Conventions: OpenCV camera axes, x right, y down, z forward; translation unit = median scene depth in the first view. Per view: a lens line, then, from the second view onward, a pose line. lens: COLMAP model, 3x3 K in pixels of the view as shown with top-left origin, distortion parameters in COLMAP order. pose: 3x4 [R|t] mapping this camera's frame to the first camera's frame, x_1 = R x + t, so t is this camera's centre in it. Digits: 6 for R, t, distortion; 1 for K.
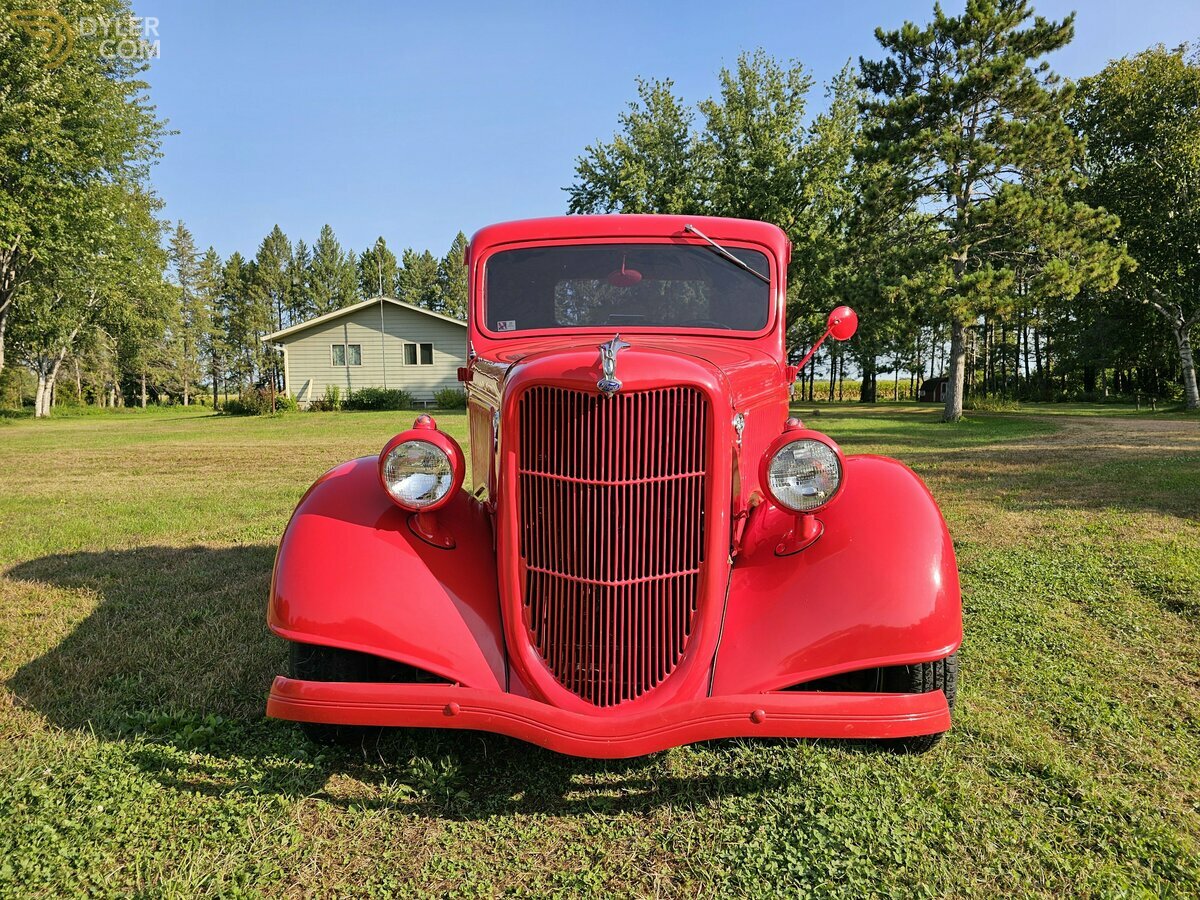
lens RADIAL K [[841.7, 0, 600.0], [0, 841.7, 450.0], [0, 0, 1]] dist [0.096980, -0.081595]
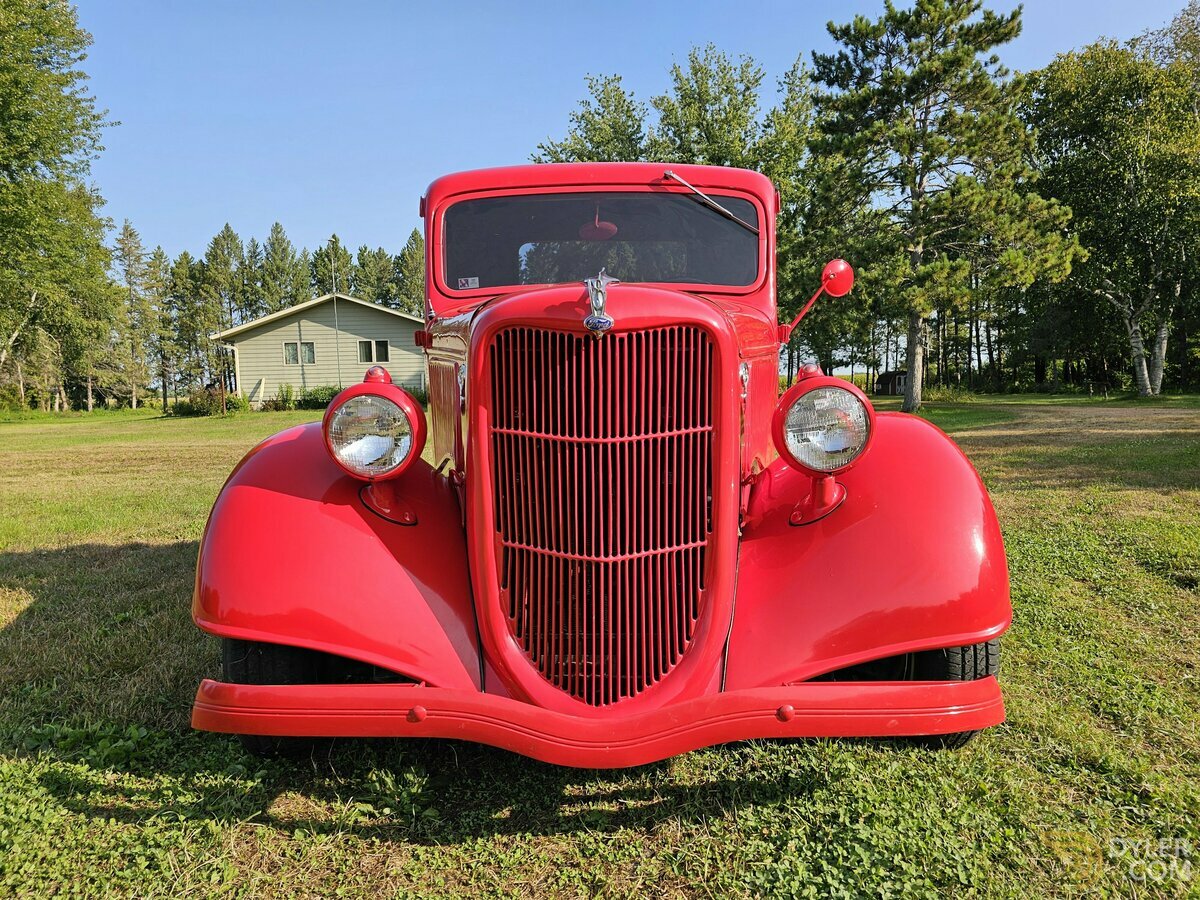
lens RADIAL K [[845.4, 0, 584.0], [0, 845.4, 452.7], [0, 0, 1]] dist [0.070646, -0.056353]
pose [[0.999421, -0.017411, 0.029241, -0.026597], [0.017285, 0.999840, 0.004549, 0.042329], [-0.029315, -0.004041, 0.999562, 0.140080]]
